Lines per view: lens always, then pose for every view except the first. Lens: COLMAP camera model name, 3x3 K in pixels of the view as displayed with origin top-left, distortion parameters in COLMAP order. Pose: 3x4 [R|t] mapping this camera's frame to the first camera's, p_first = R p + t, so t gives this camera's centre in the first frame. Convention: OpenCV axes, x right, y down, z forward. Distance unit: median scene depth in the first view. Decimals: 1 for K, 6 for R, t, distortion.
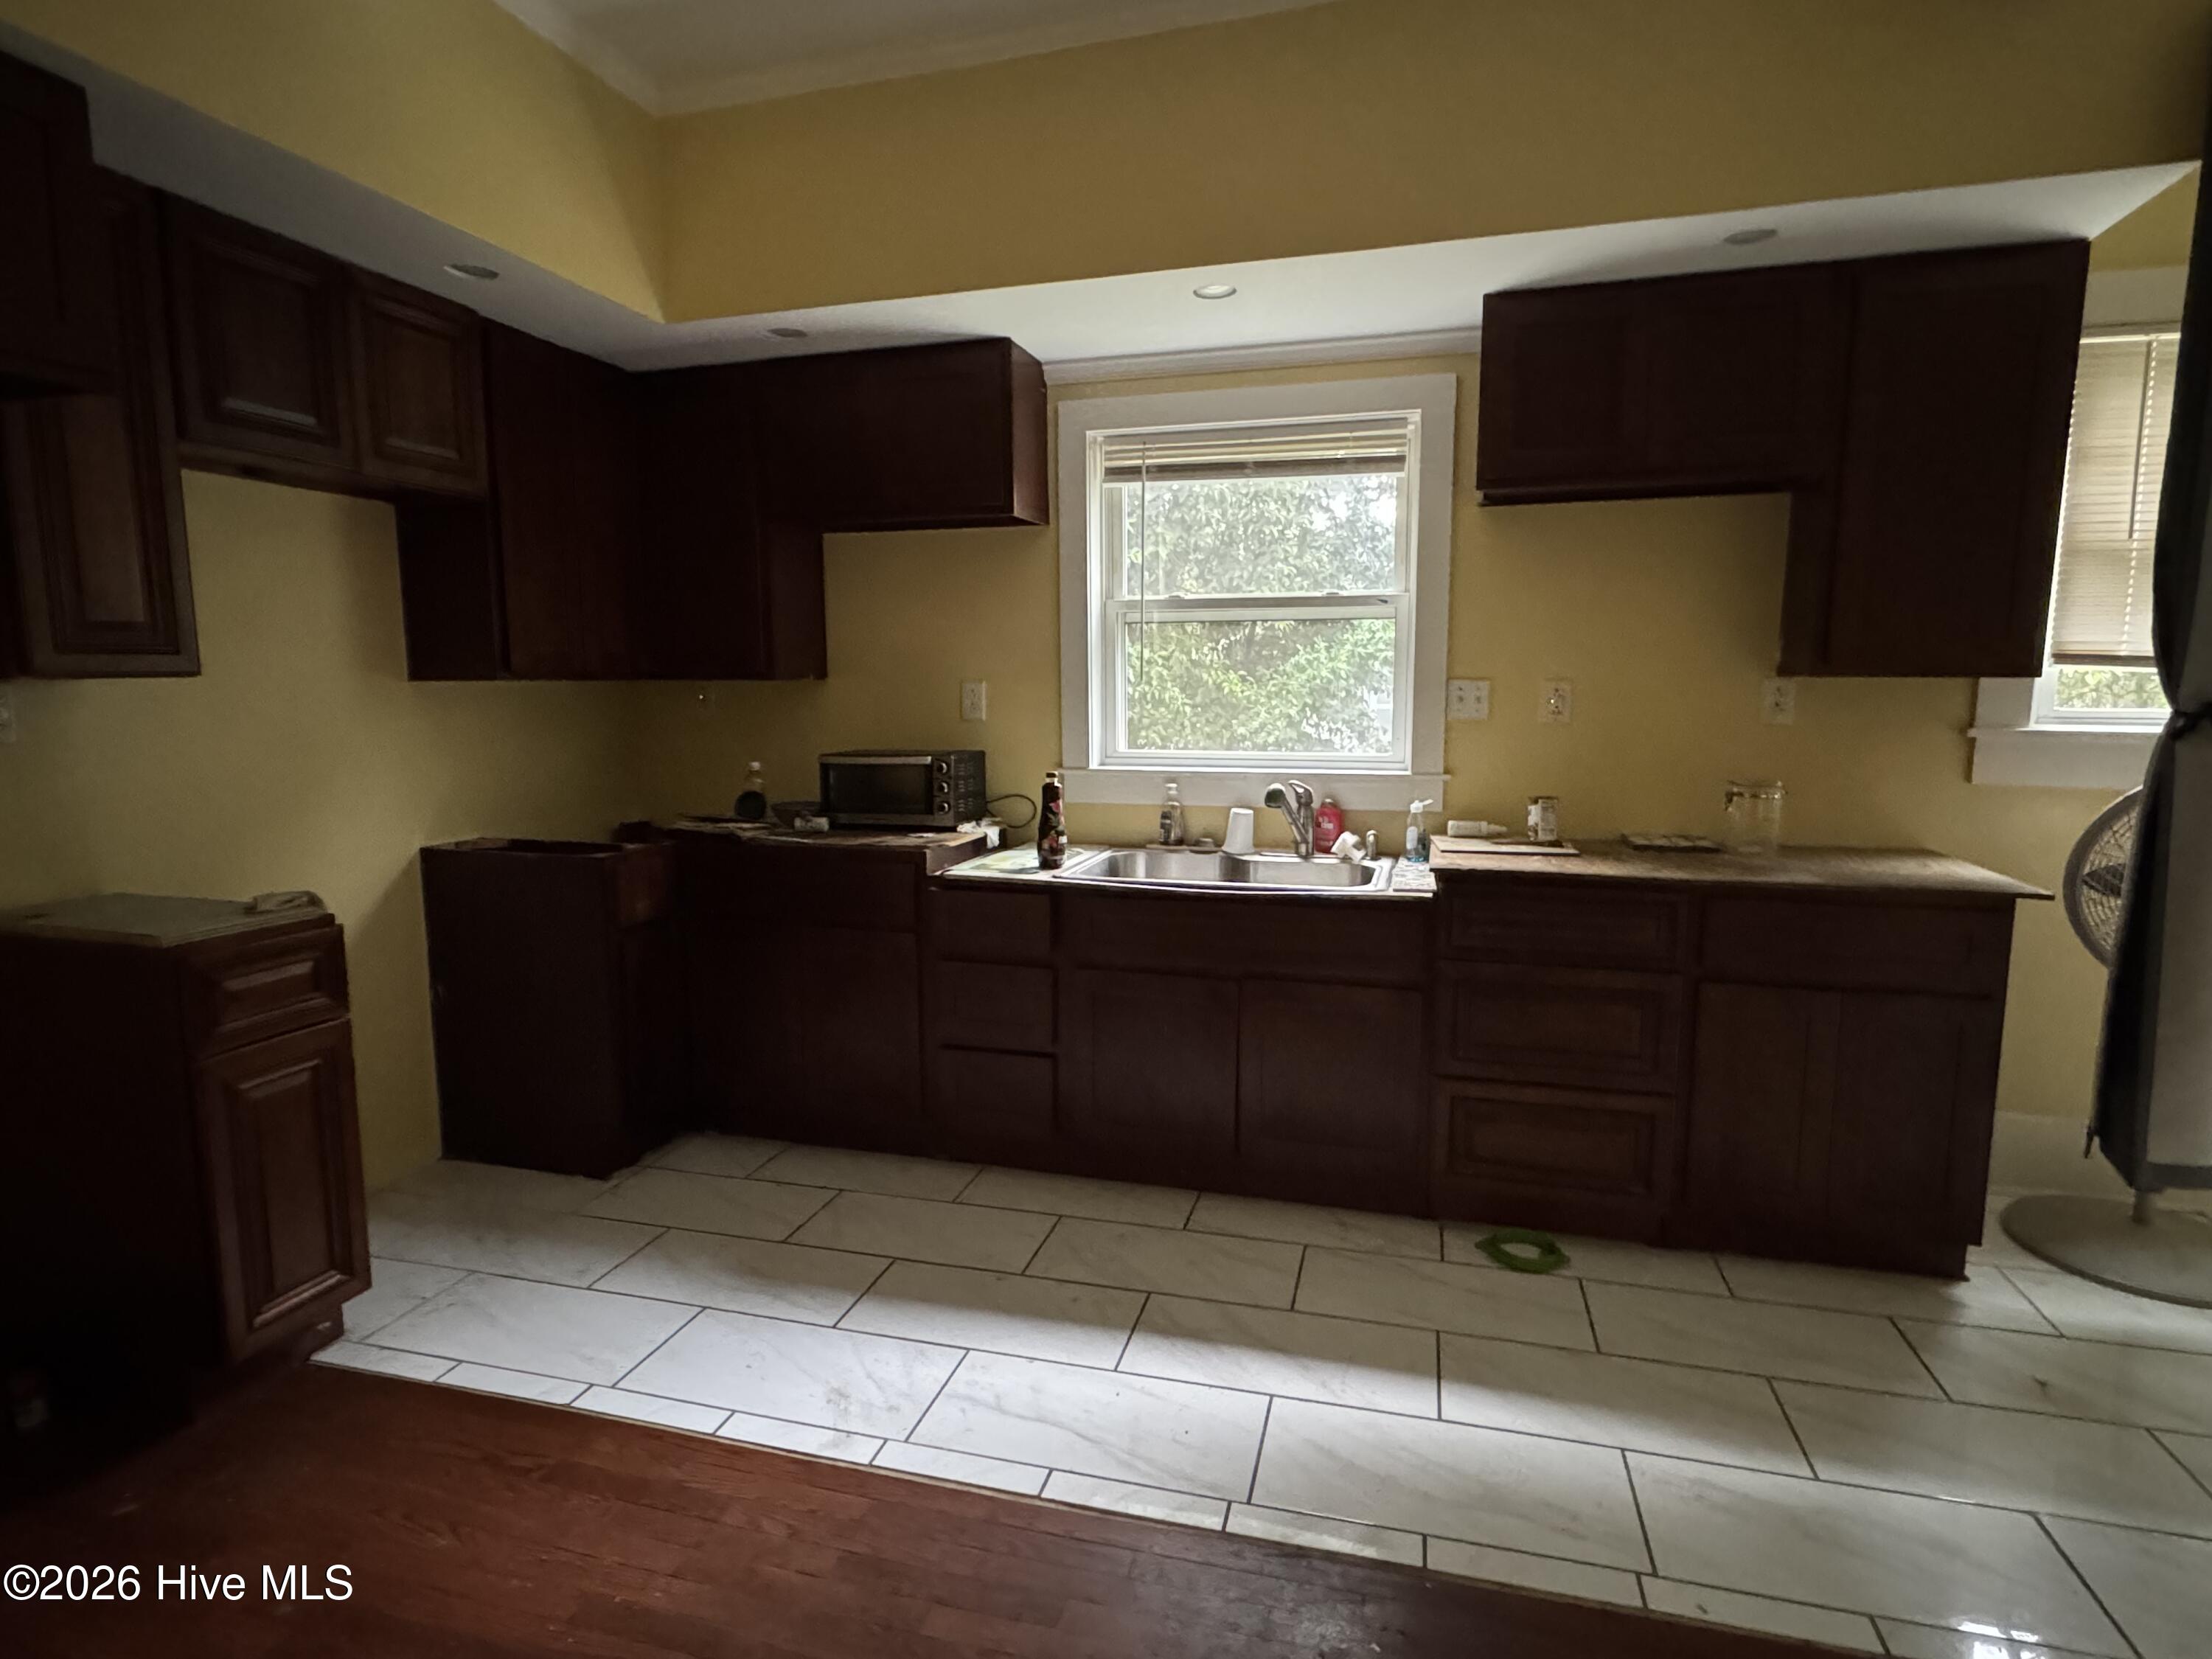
lens RADIAL K [[1160.1, 0, 1106.0], [0, 1160.1, 829.5], [0, 0, 1]] dist [-0.000716, 0.000048]
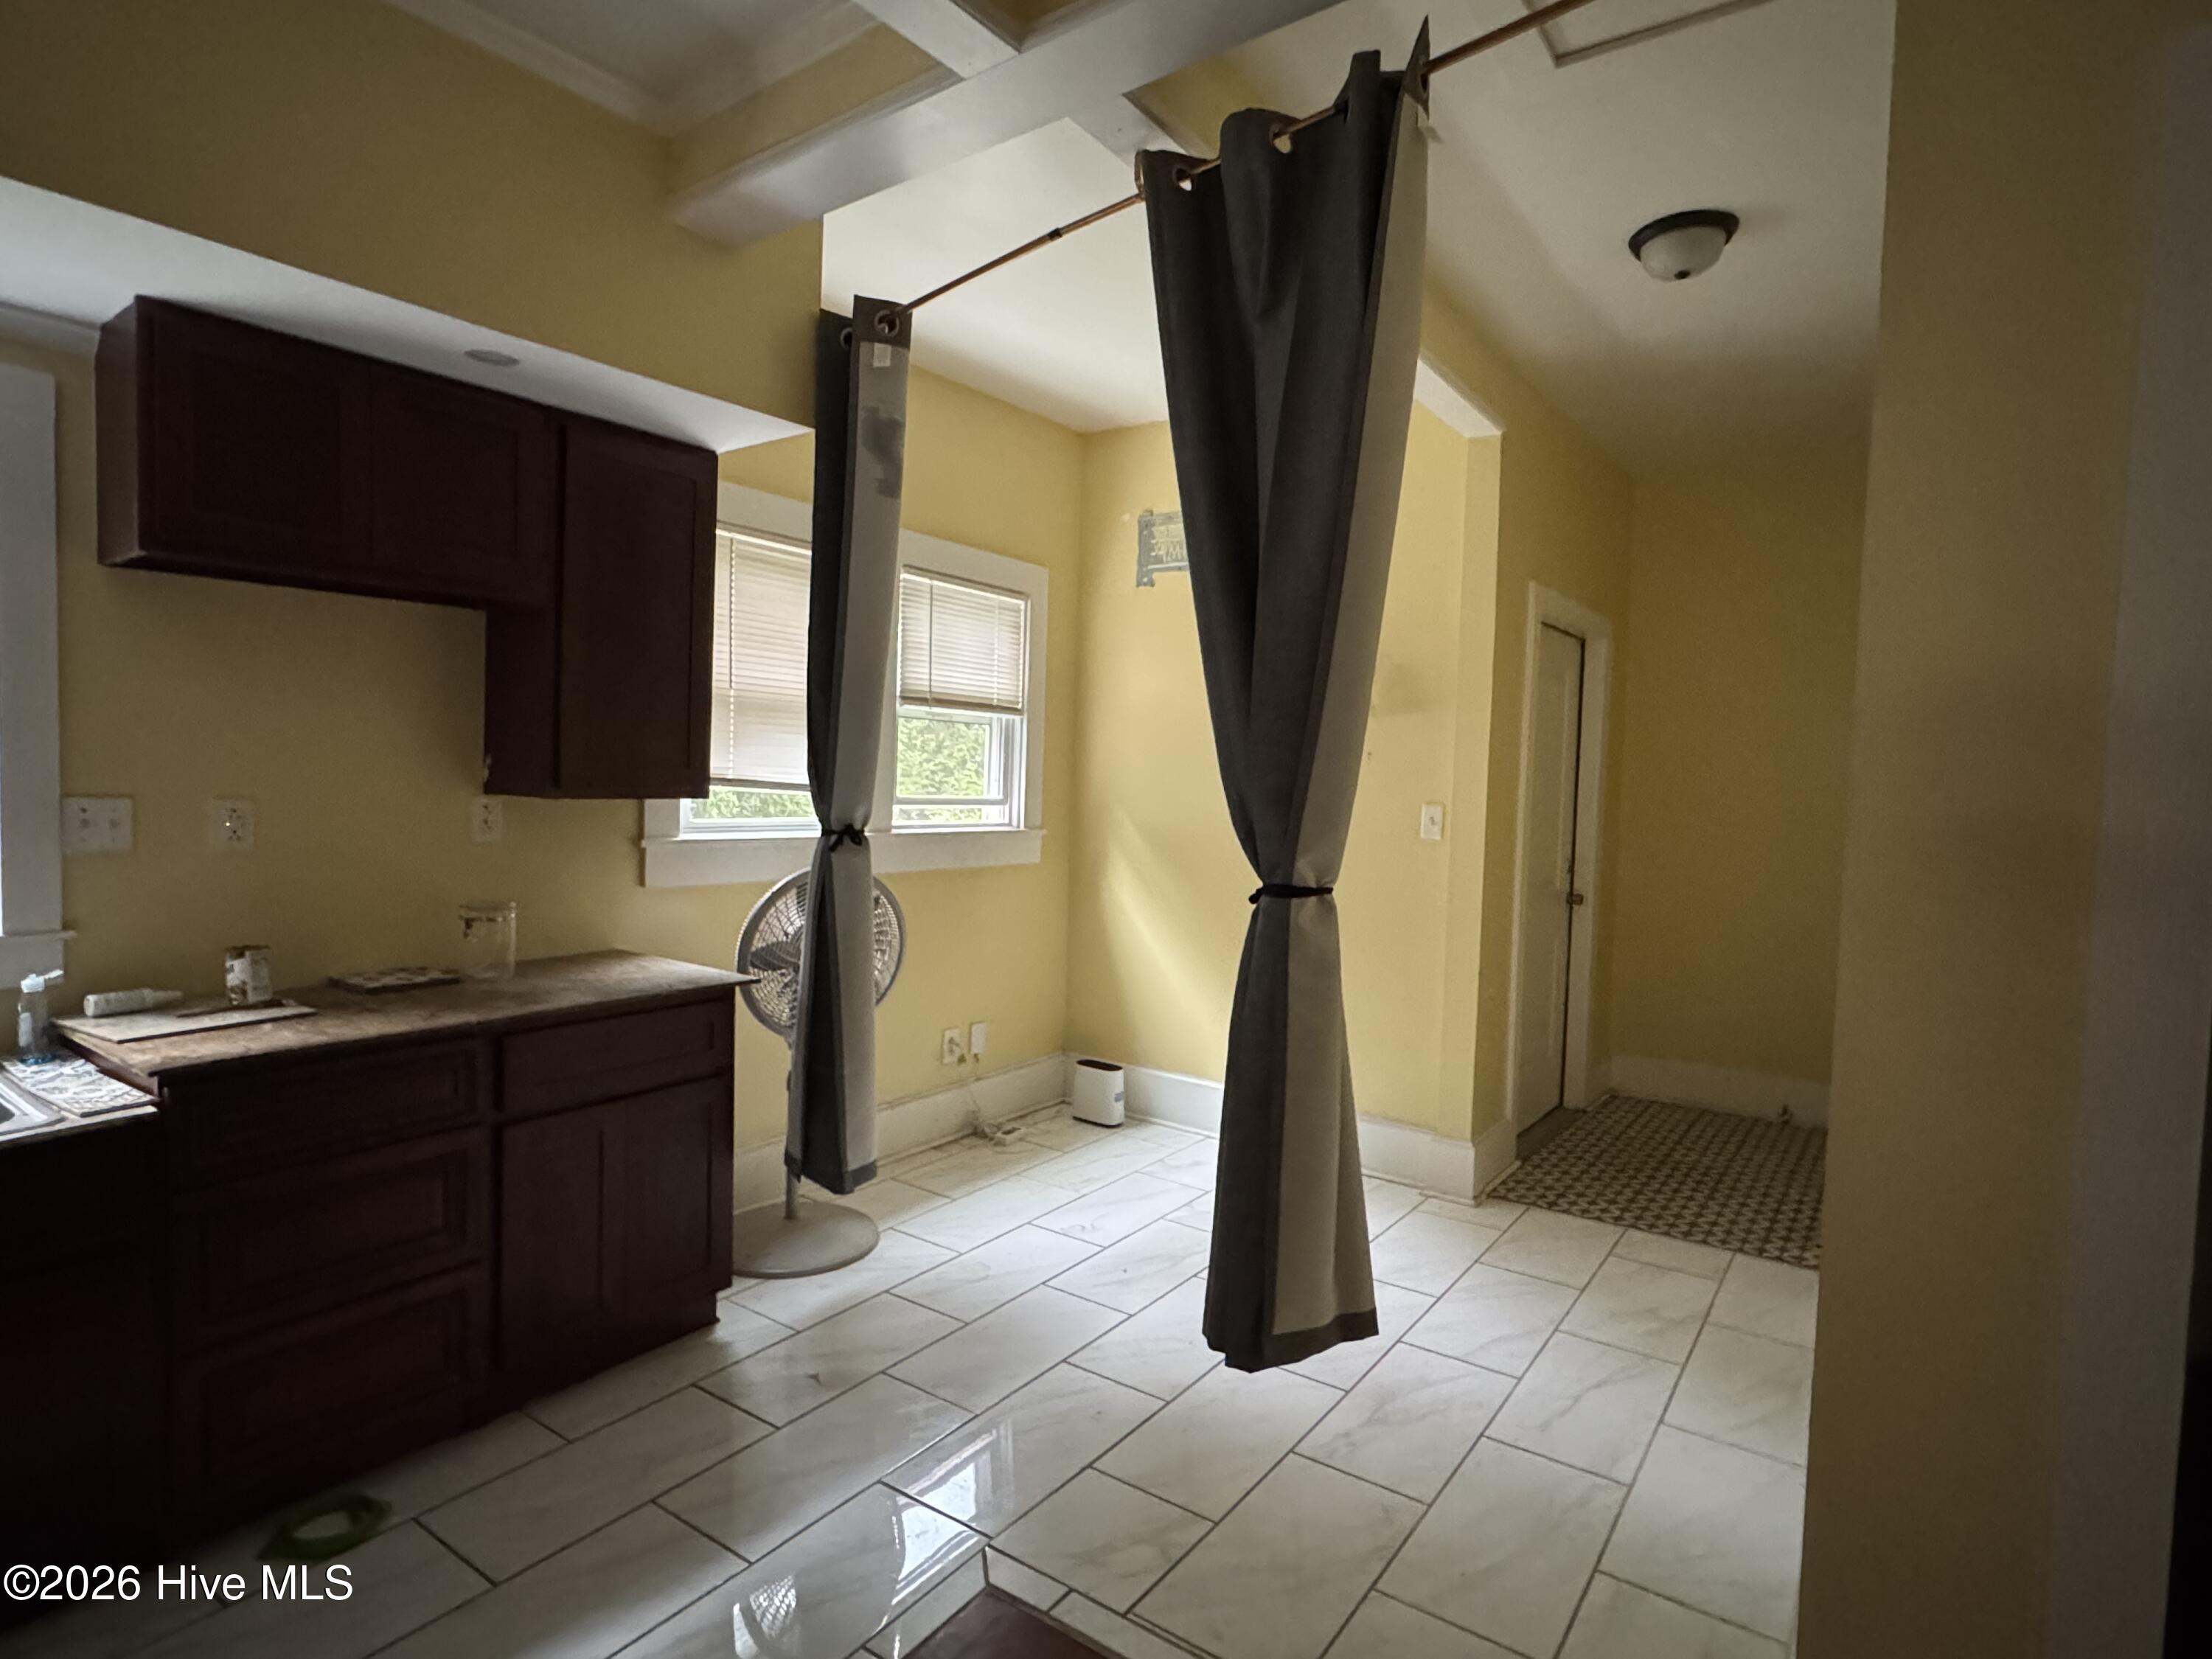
lens RADIAL K [[1160.1, 0, 1106.0], [0, 1160.1, 829.5], [0, 0, 1]] dist [-0.000716, 0.000048]
pose [[0.341793, -0.034251, 0.939151, -0.183102], [0.095321, 0.995445, 0.001613, -0.059618], [-0.934929, 0.088969, 0.343501, 0.192750]]
